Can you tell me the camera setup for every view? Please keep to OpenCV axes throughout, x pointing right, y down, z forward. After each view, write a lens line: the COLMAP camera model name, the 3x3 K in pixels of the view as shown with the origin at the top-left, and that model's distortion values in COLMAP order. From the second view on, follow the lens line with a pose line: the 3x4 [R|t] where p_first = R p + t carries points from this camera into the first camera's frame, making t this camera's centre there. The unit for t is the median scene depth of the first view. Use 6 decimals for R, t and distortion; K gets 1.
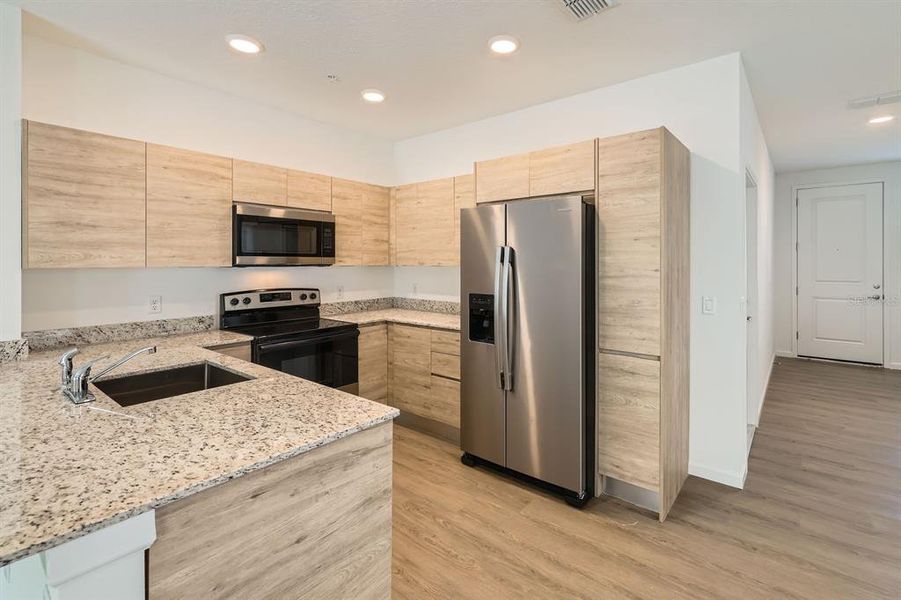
lens RADIAL K [[407.1, 0, 494.2], [0, 407.1, 257.2], [0, 0, 1]] dist [0.000630, -0.000062]
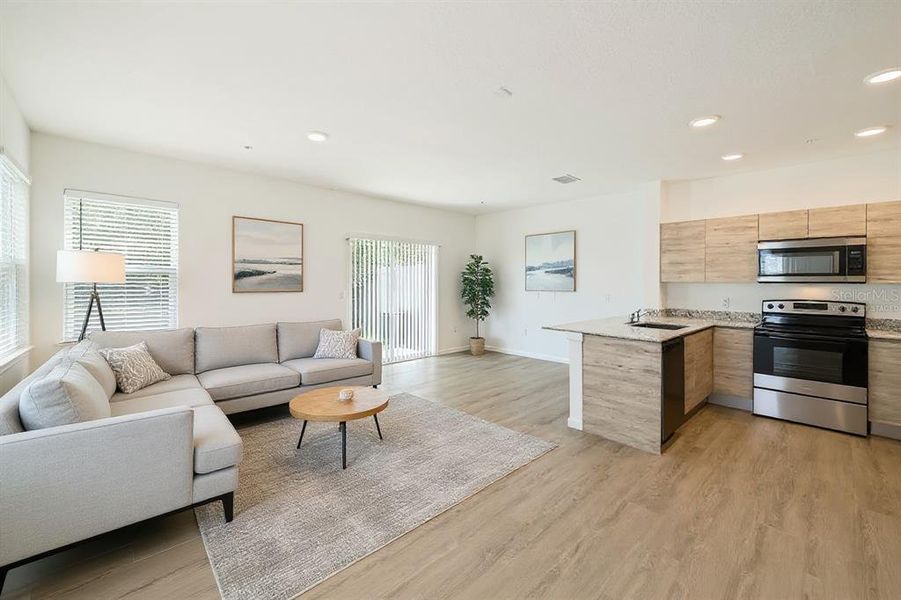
lens RADIAL K [[353.0, 0, 441.8], [0, 353.0, 280.6], [0, 0, 1]] dist [0.000623, -0.000060]
pose [[-0.201879, 0.004597, -0.979400, 0.959187], [0.007061, 0.999970, 0.003239, 0.002660], [0.979385, -0.006262, -0.201906, 0.075011]]
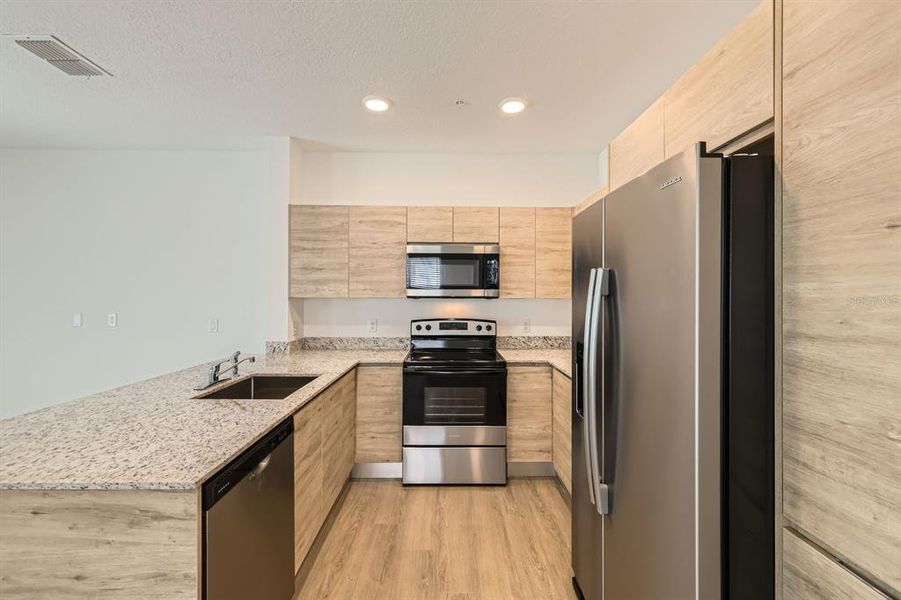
lens RADIAL K [[374.7, 0, 447.7], [0, 374.7, 292.0], [0, 0, 1]] dist [0.004741, -0.000112]
pose [[0.605488, -0.001168, -0.795854, 0.296988], [0.004938, 0.999985, 0.002289, 0.004340], [0.795839, -0.005316, 0.605485, 0.441883]]
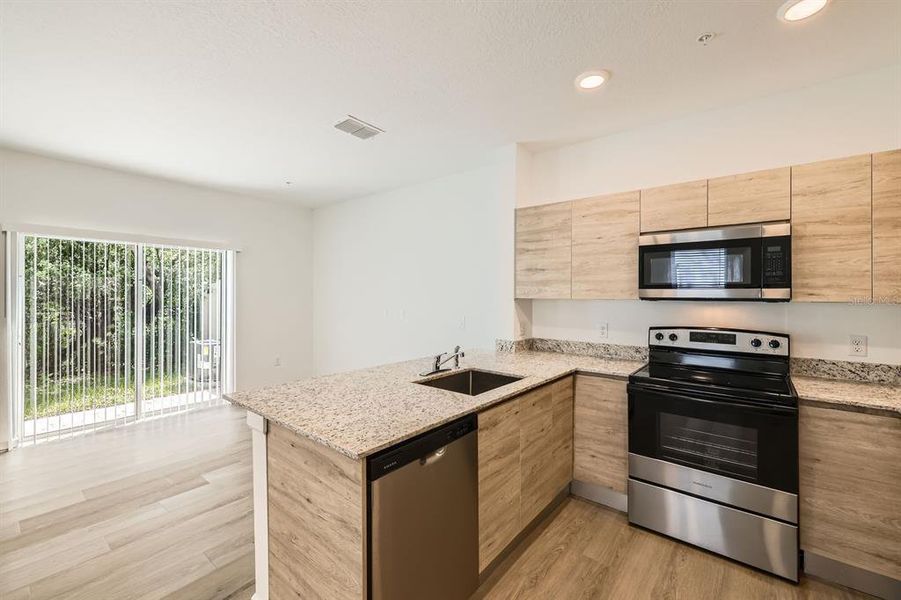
lens RADIAL K [[374.7, 0, 447.7], [0, 374.7, 292.0], [0, 0, 1]] dist [0.004741, -0.000112]
pose [[-0.039363, -0.004713, -0.999214, 0.285981], [0.008084, 0.999955, -0.005035, 0.005461], [0.999192, -0.008276, -0.039323, 0.577381]]
